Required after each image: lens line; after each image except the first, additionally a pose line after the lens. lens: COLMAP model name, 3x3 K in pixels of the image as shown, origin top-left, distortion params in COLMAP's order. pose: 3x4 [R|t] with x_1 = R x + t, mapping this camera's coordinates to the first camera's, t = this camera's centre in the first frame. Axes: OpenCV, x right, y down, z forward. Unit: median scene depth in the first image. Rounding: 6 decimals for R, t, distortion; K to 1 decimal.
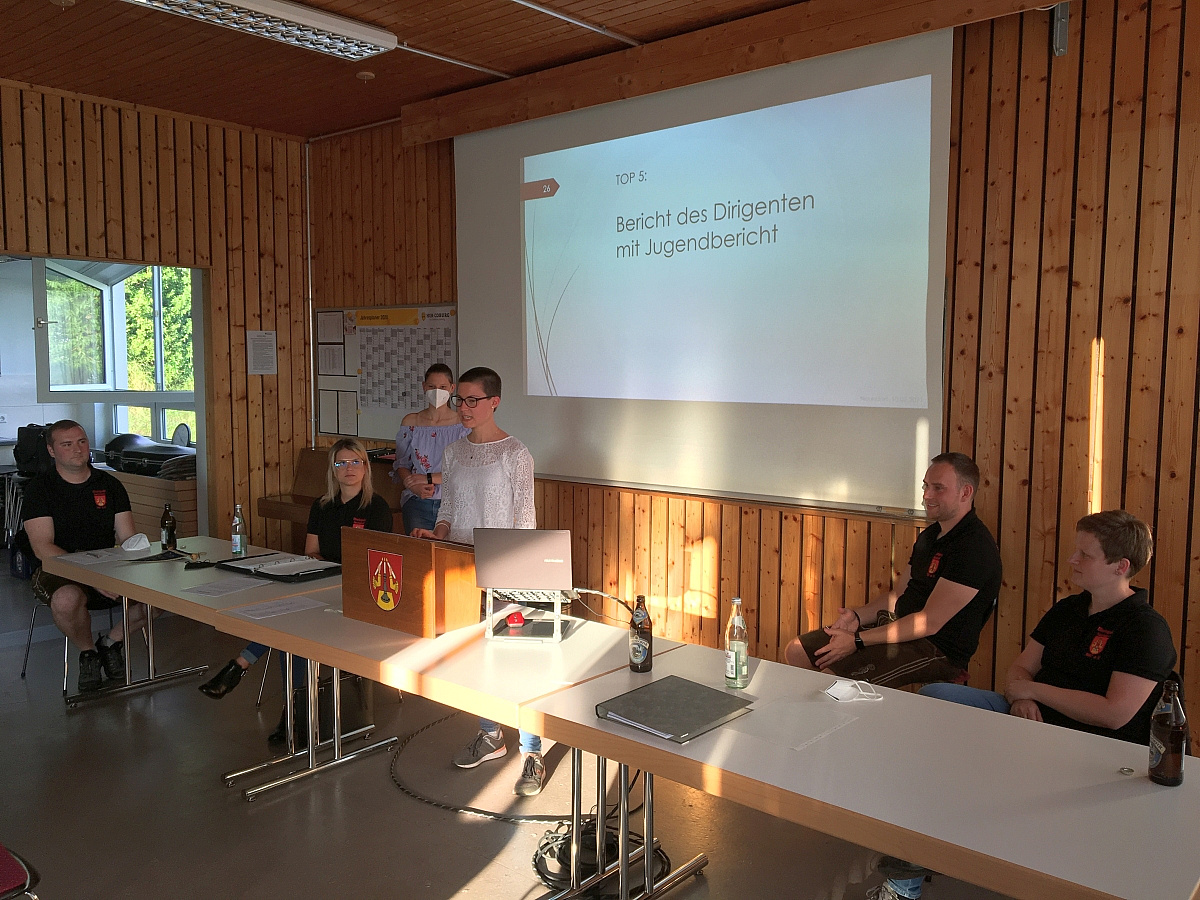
lens RADIAL K [[1004.6, 0, 608.7], [0, 1004.6, 446.6], [0, 0, 1]] dist [0.073244, -0.106222]
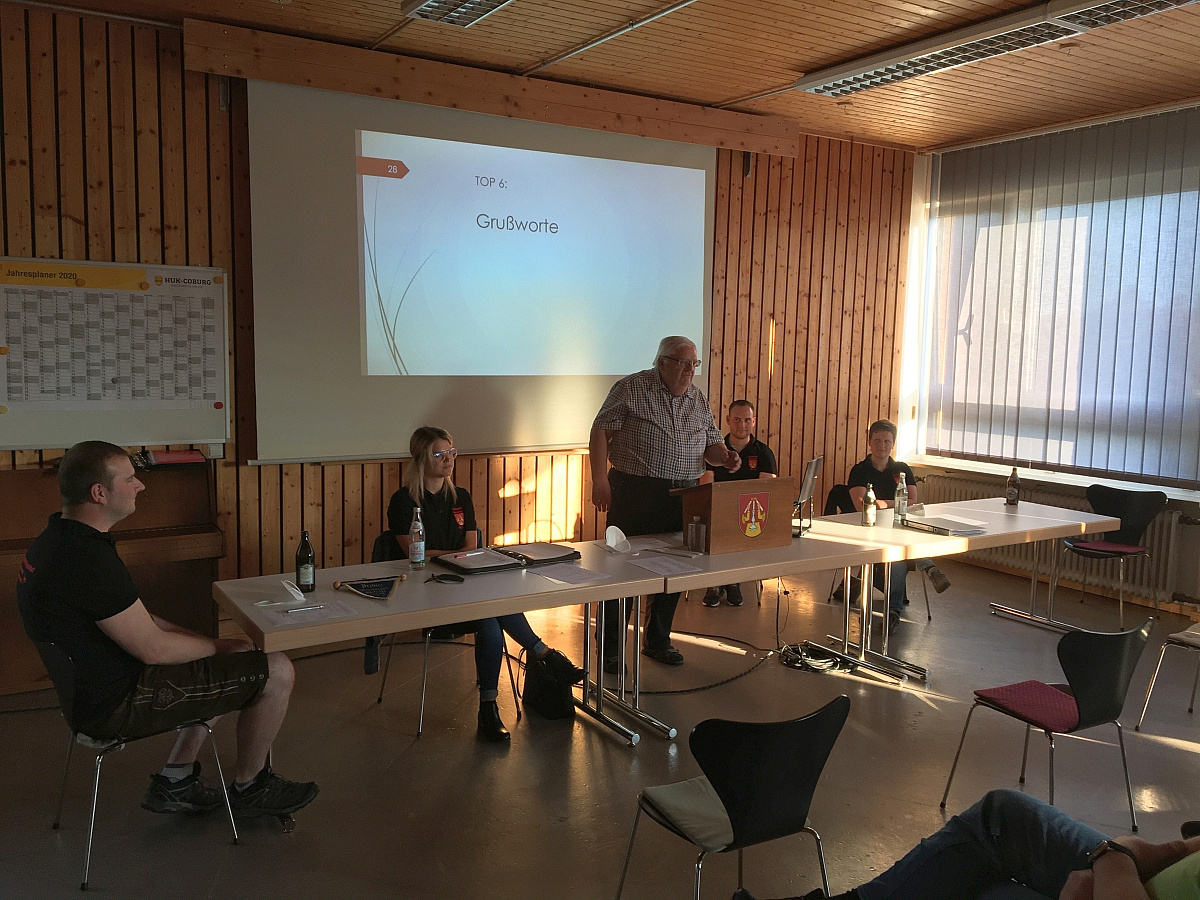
lens RADIAL K [[1004.6, 0, 604.6], [0, 1004.6, 437.6], [0, 0, 1]] dist [0.073244, -0.106222]
pose [[0.306012, -0.087808, 0.947969, -0.851630], [0.064346, 0.995368, 0.071427, -0.041727], [-0.949851, 0.039140, 0.310245, 0.432106]]
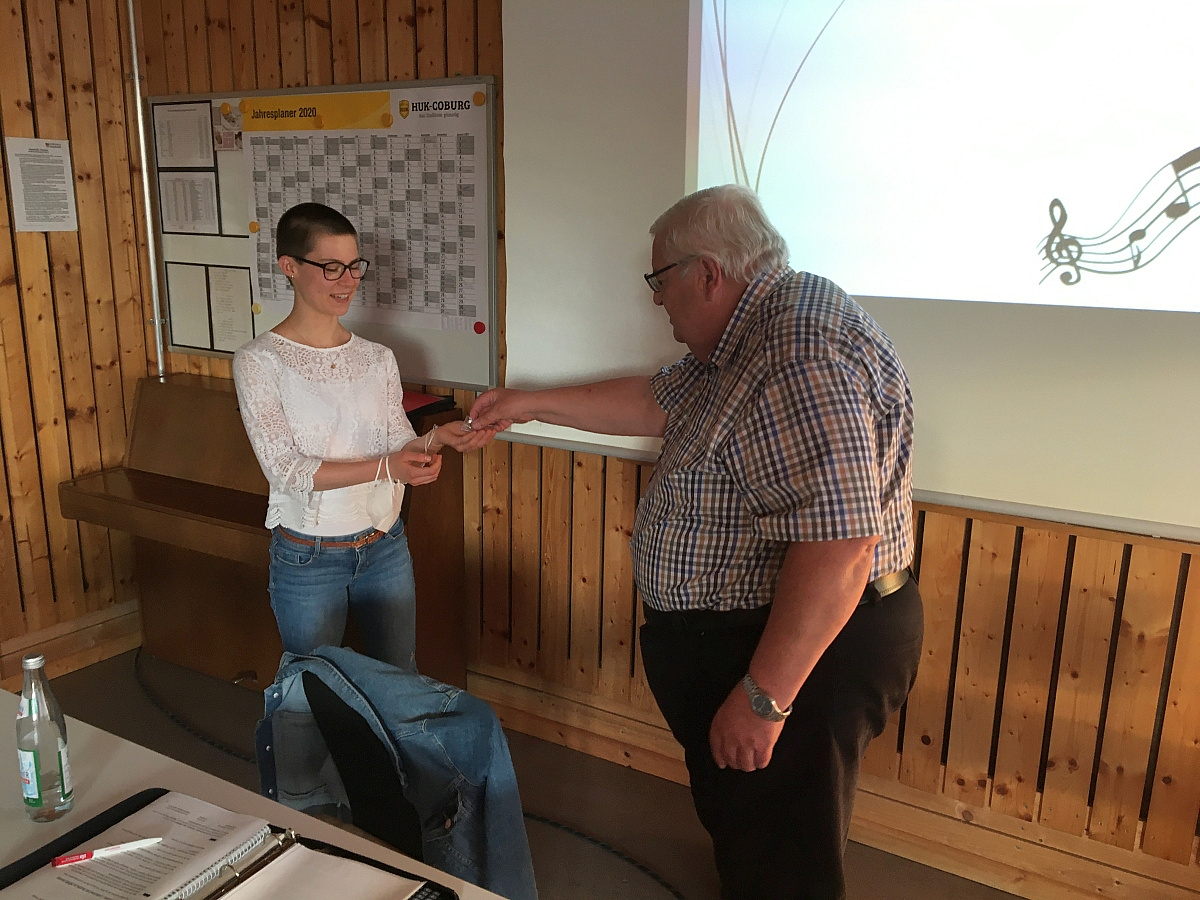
lens RADIAL K [[1004.6, 0, 587.3], [0, 1004.6, 457.6], [0, 0, 1]] dist [0.073244, -0.106222]
pose [[0.987254, -0.027255, 0.156800, -0.180187], [0.003423, 0.988636, 0.150291, -0.039604], [-0.159114, -0.147839, 0.976128, 0.507052]]
